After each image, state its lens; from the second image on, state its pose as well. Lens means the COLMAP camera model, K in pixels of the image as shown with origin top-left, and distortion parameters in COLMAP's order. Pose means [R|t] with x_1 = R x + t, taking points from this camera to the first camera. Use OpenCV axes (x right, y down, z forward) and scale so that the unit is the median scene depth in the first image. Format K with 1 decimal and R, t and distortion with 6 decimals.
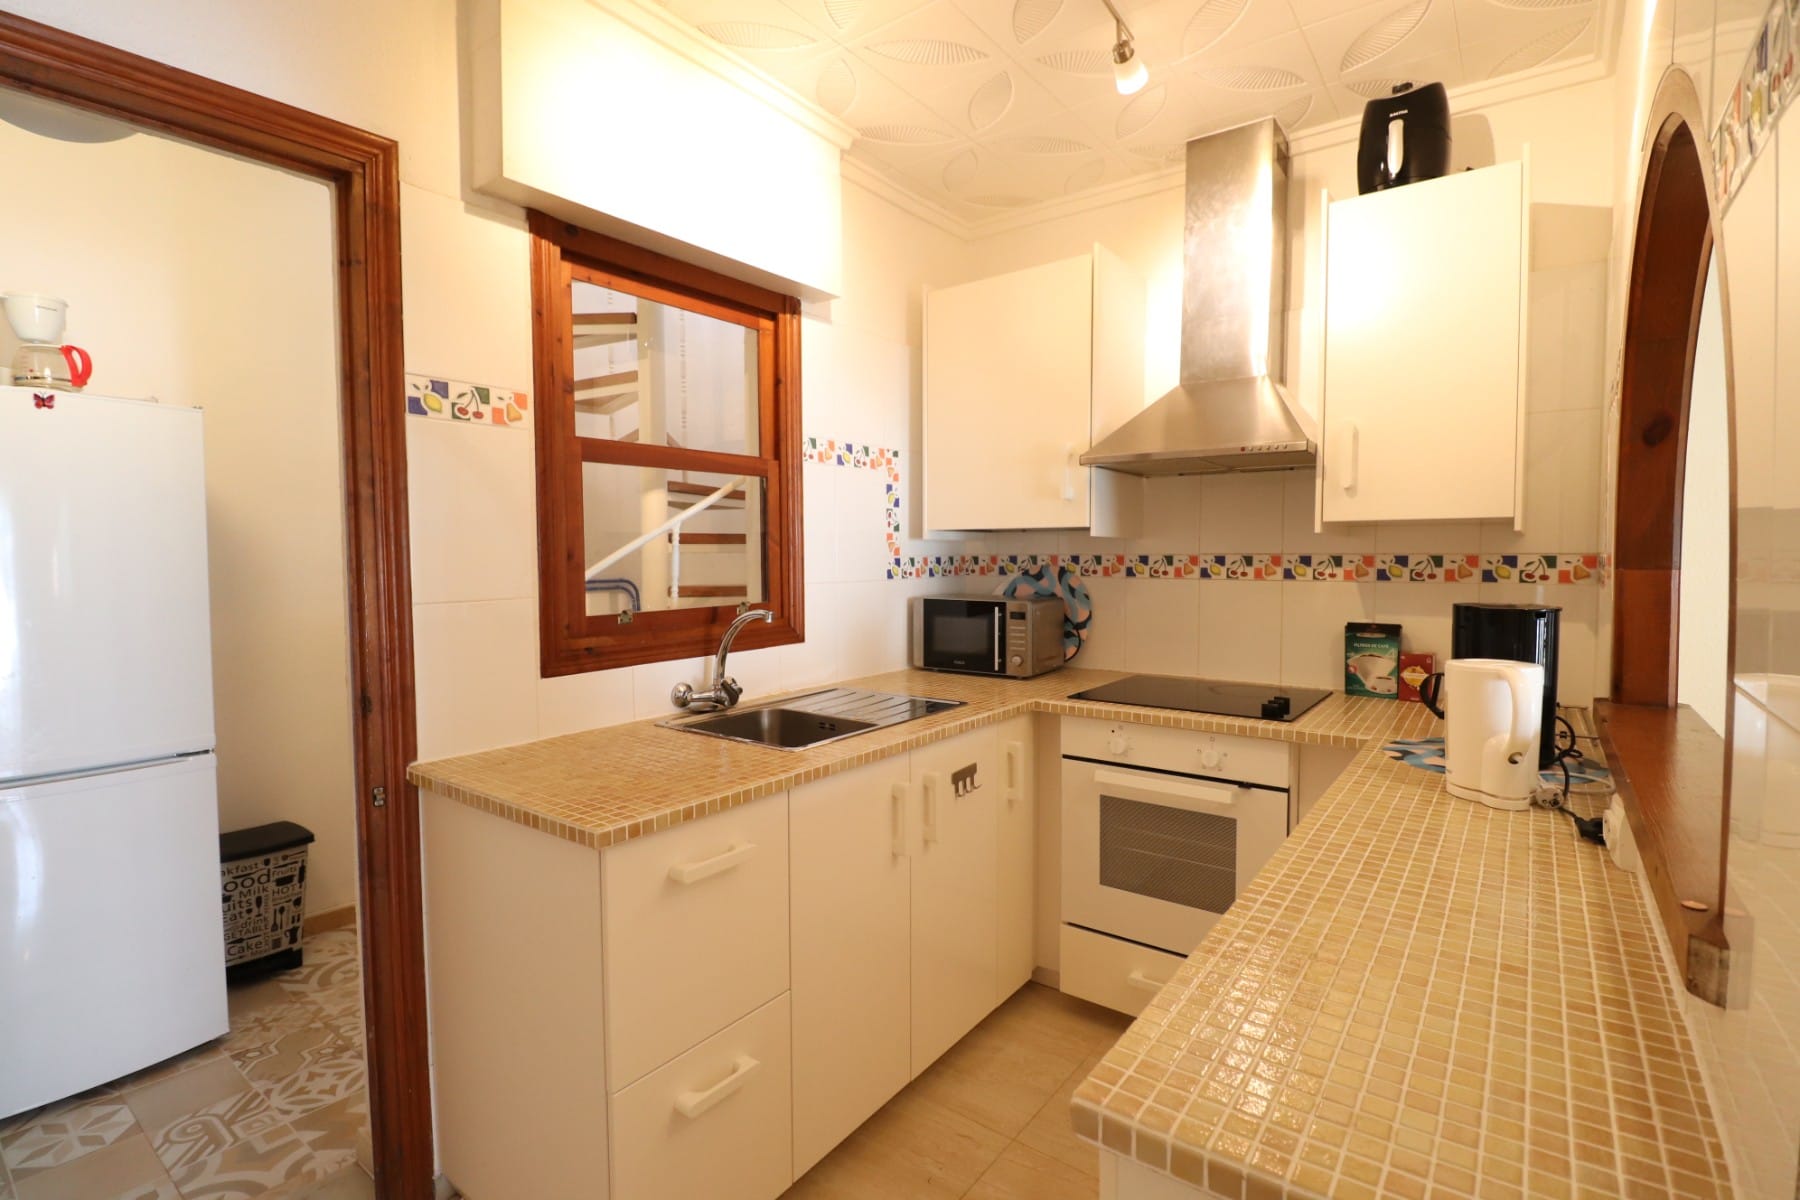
lens RADIAL K [[836.4, 0, 902.2], [0, 836.4, 593.4], [0, 0, 1]] dist [-0.002665, -0.010751]
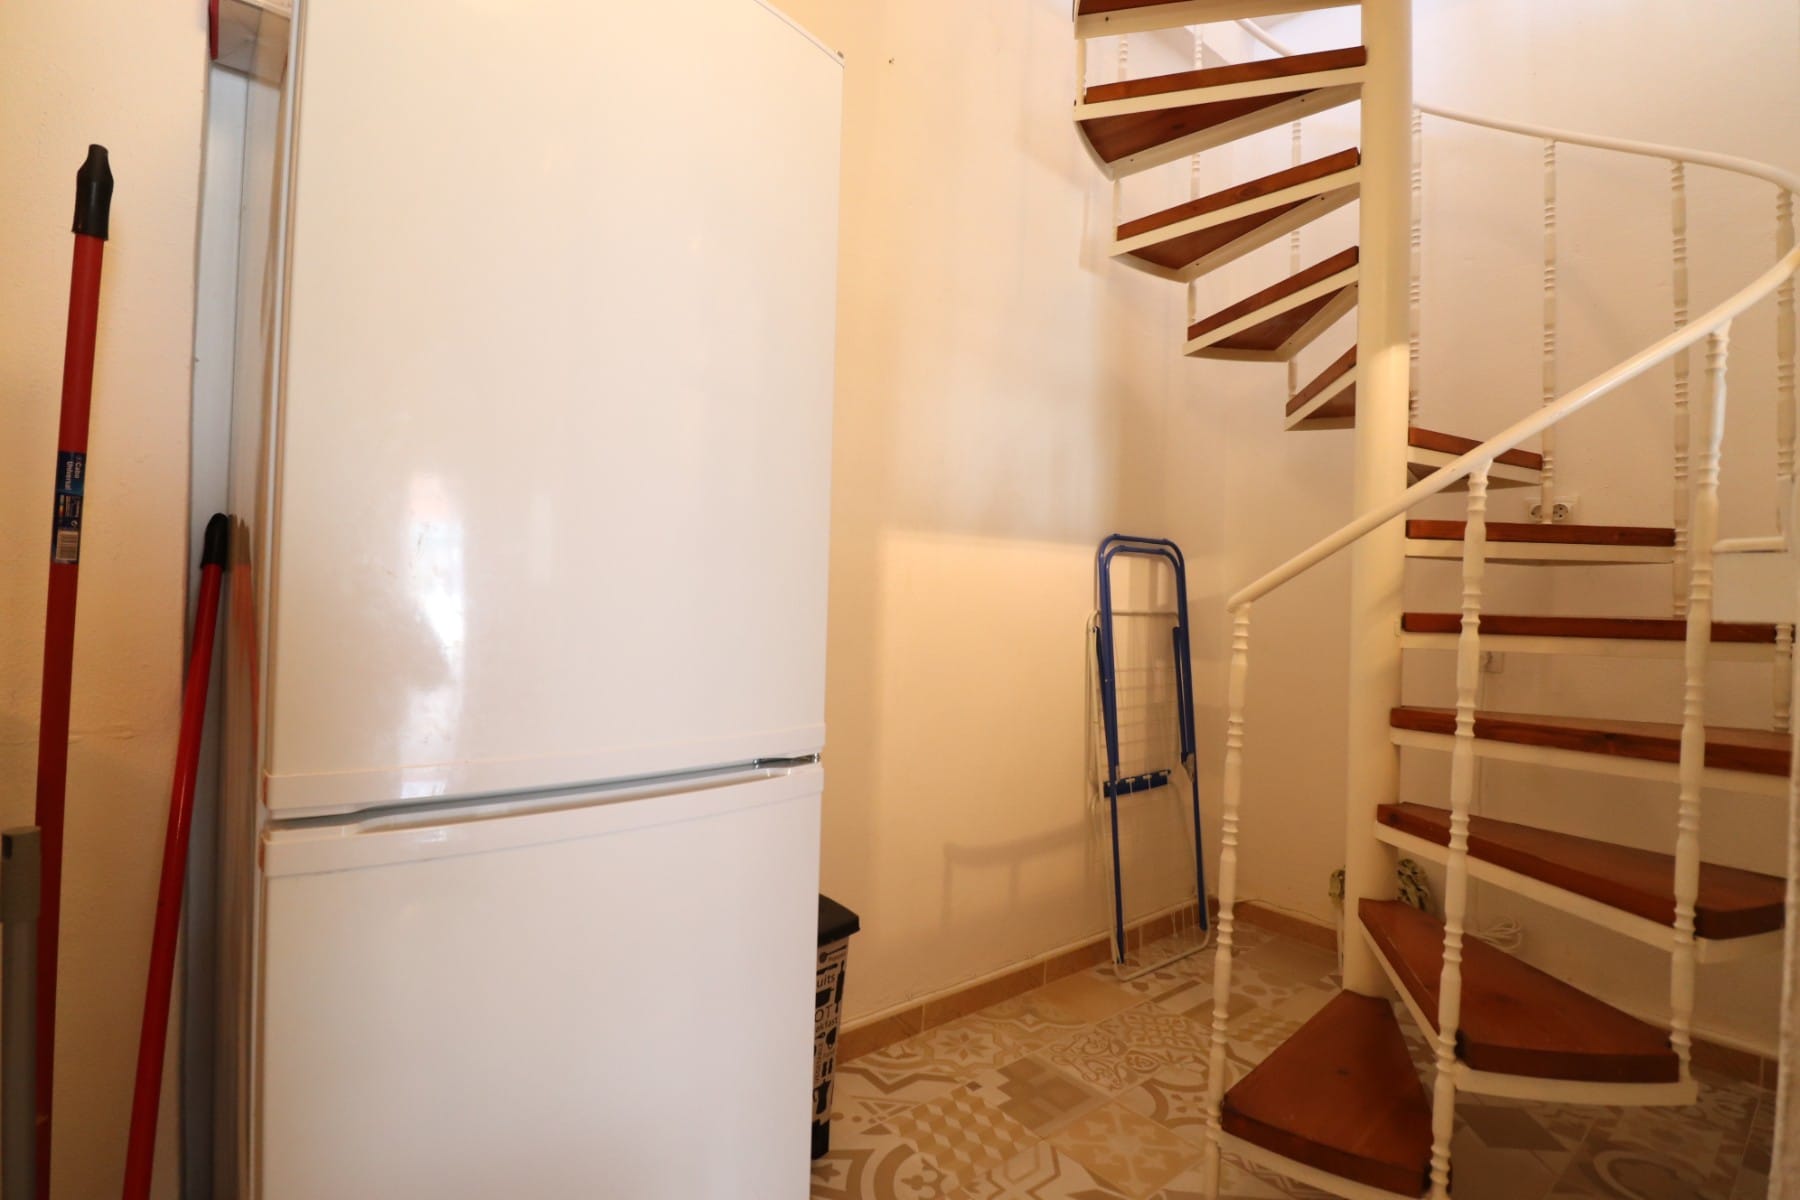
lens RADIAL K [[836.4, 0, 897.1], [0, 836.4, 594.4], [0, 0, 1]] dist [-0.002665, -0.010751]
pose [[0.972406, 0.025300, -0.231919, -0.556789], [-0.037815, 0.998049, -0.049676, 0.096210], [0.230209, 0.057076, 0.971466, 0.437845]]
